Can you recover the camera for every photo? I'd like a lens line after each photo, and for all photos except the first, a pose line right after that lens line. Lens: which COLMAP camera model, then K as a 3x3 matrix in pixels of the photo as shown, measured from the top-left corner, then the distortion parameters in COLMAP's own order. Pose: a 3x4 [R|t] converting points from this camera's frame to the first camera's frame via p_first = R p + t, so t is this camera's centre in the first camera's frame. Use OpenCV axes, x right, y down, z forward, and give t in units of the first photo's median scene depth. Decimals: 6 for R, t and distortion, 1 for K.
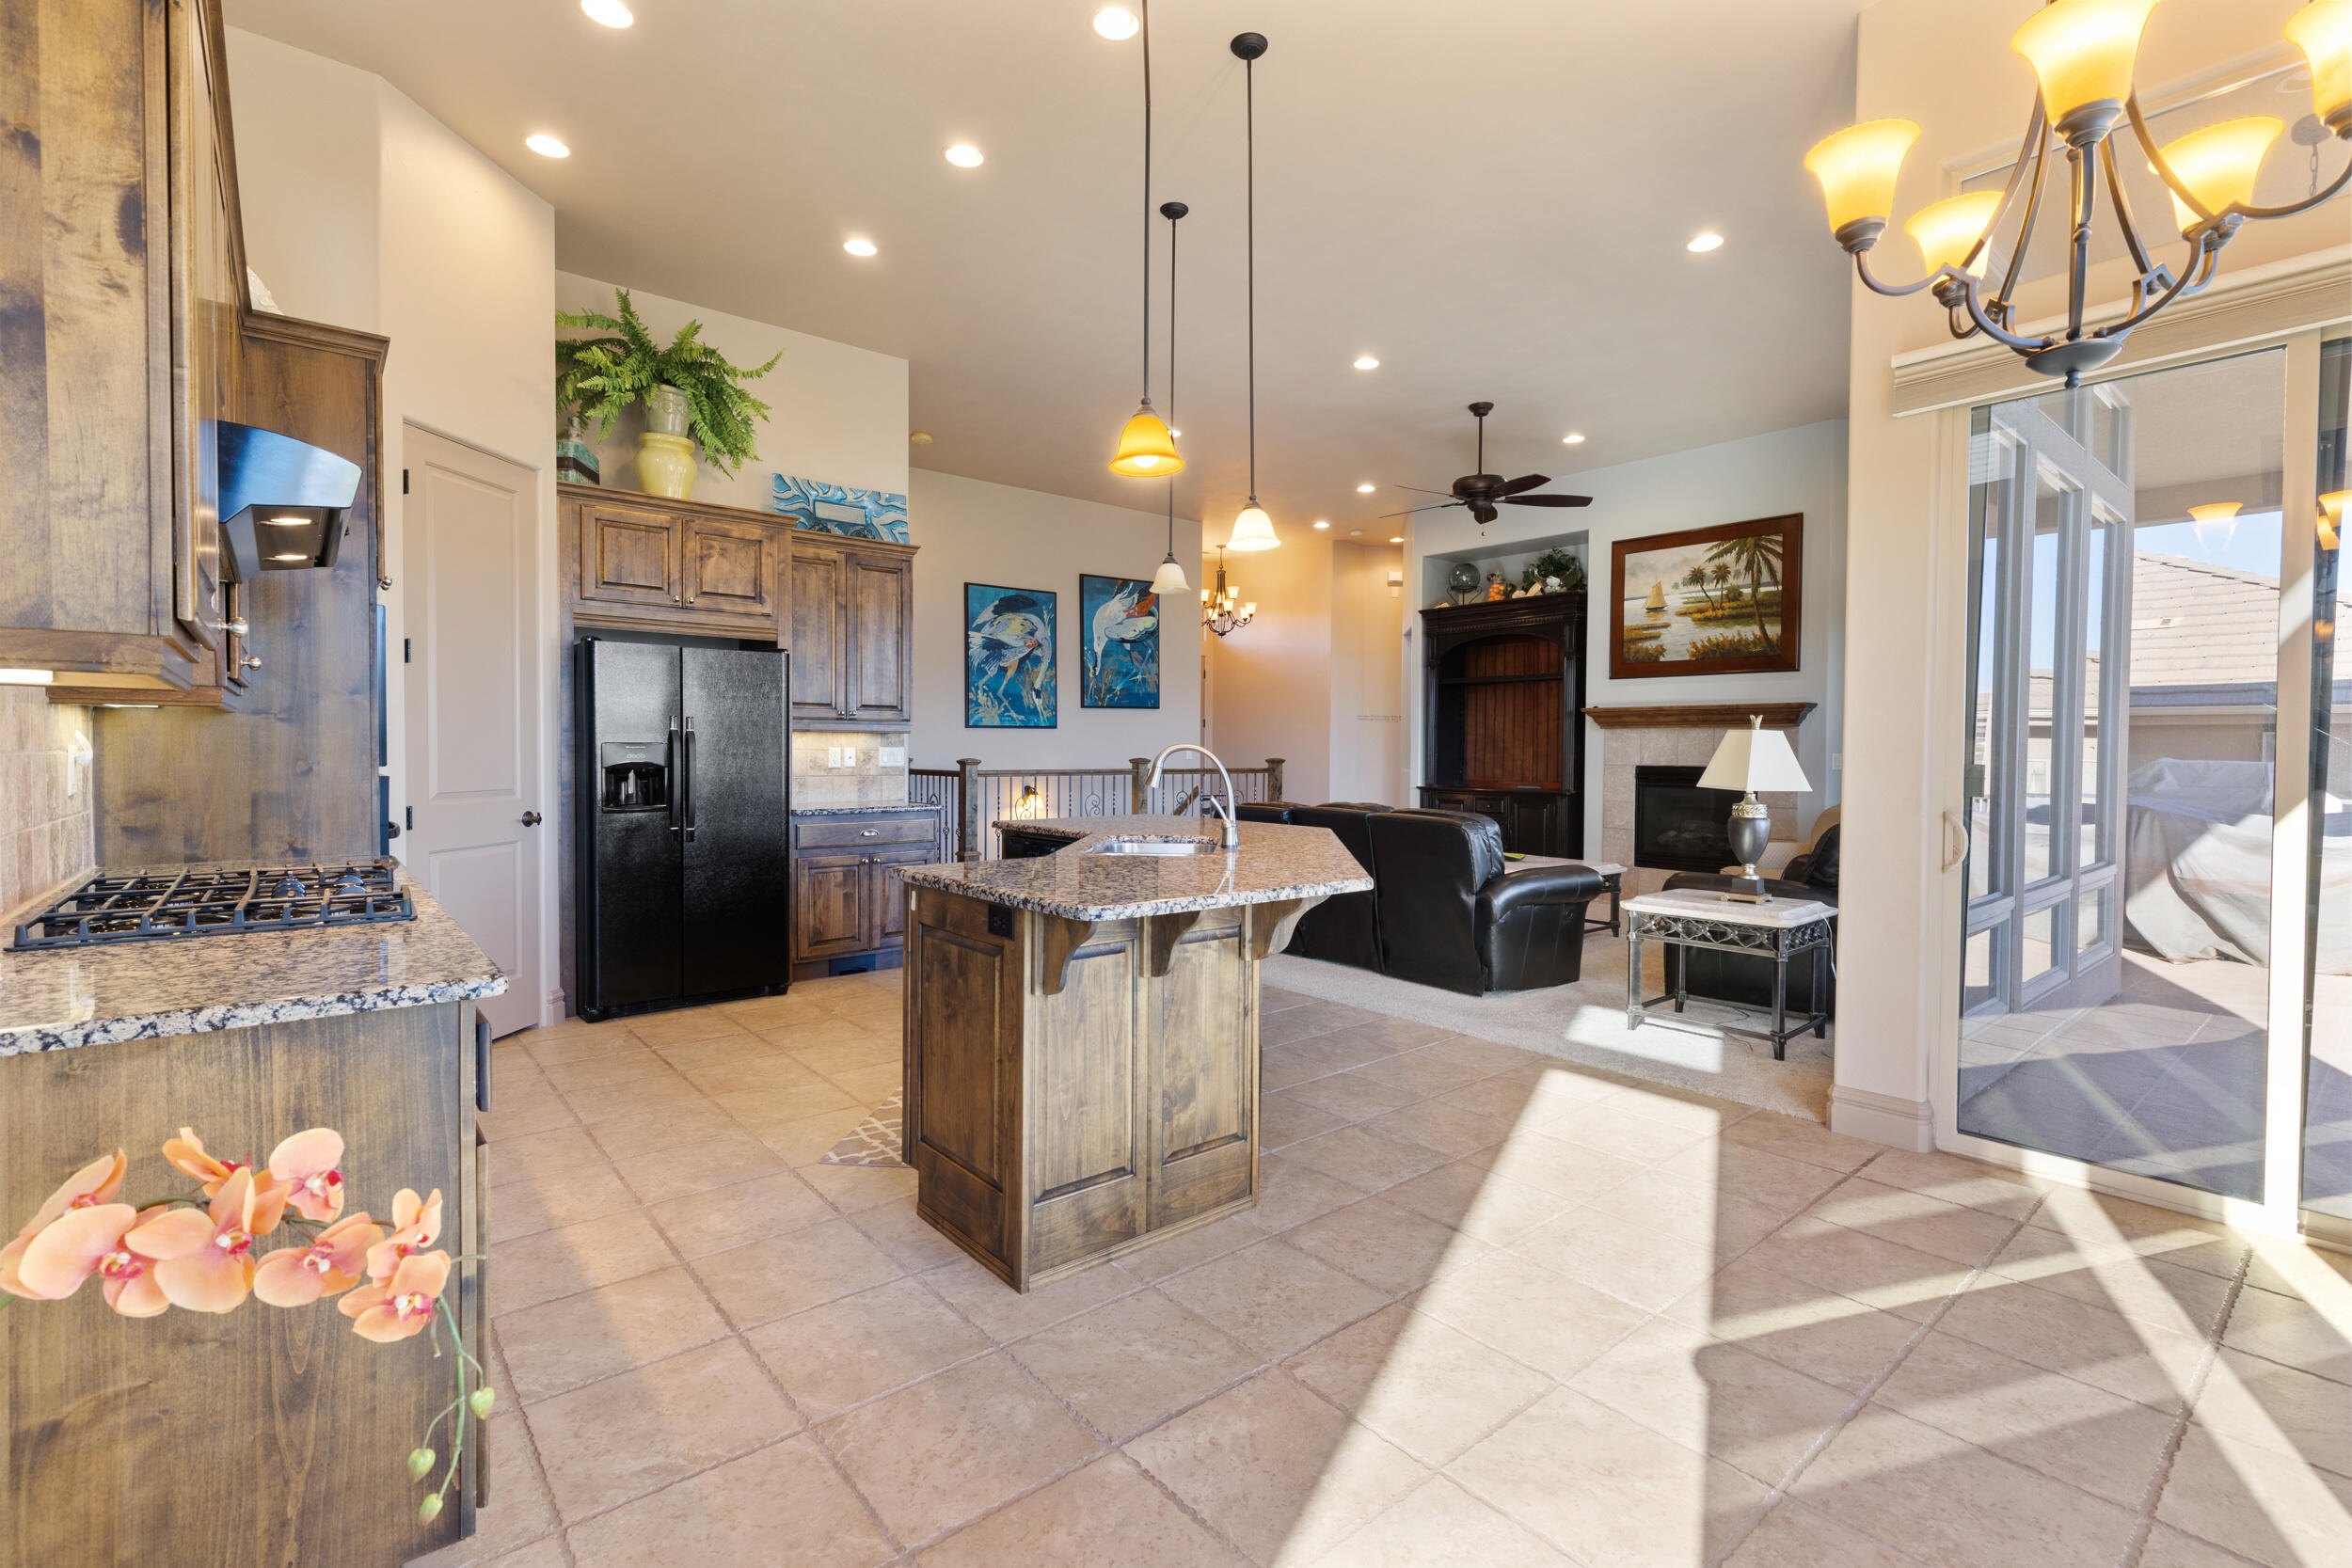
lens RADIAL K [[1051.1, 0, 1172.1], [0, 1051.1, 771.7], [0, 0, 1]] dist [0.006282, -0.000634]
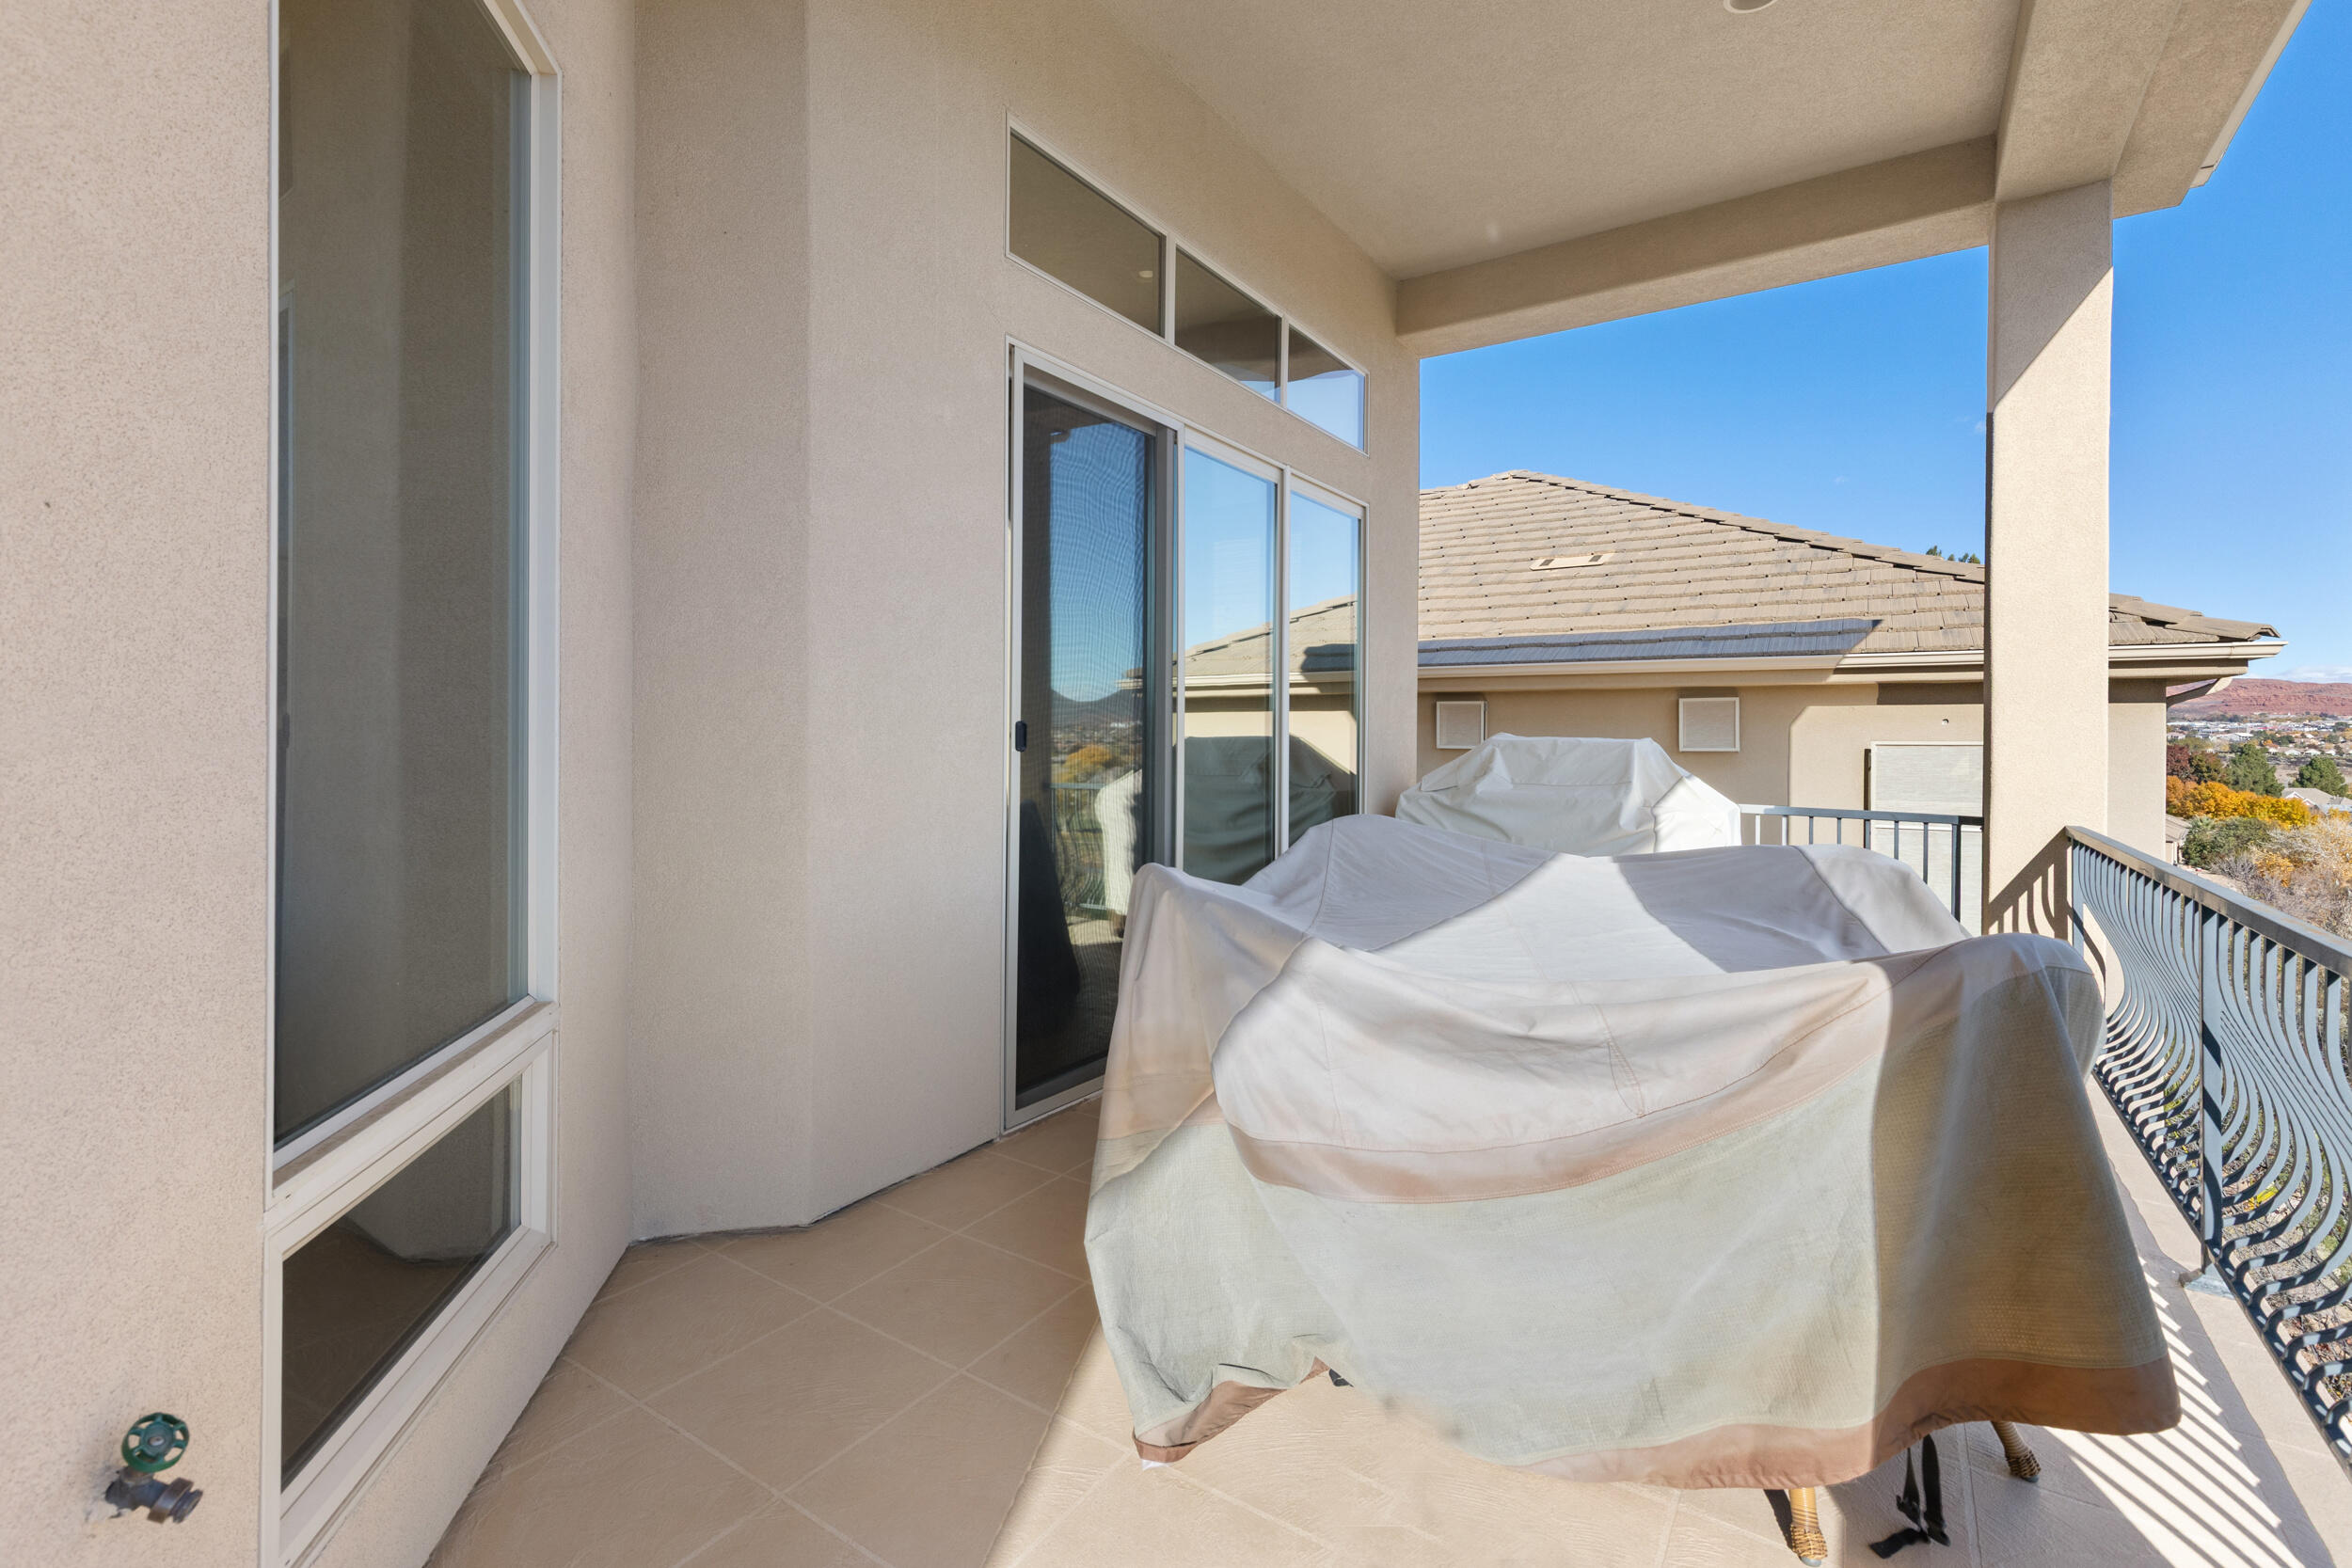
lens RADIAL K [[1051.1, 0, 1172.1], [0, 1051.1, 771.7], [0, 0, 1]] dist [0.006282, -0.000634]
pose [[0.958137, -0.015305, 0.285902, 0.450301], [0.011329, 0.999815, 0.015557, -0.002504], [-0.286087, -0.011667, 0.958133, 0.375032]]
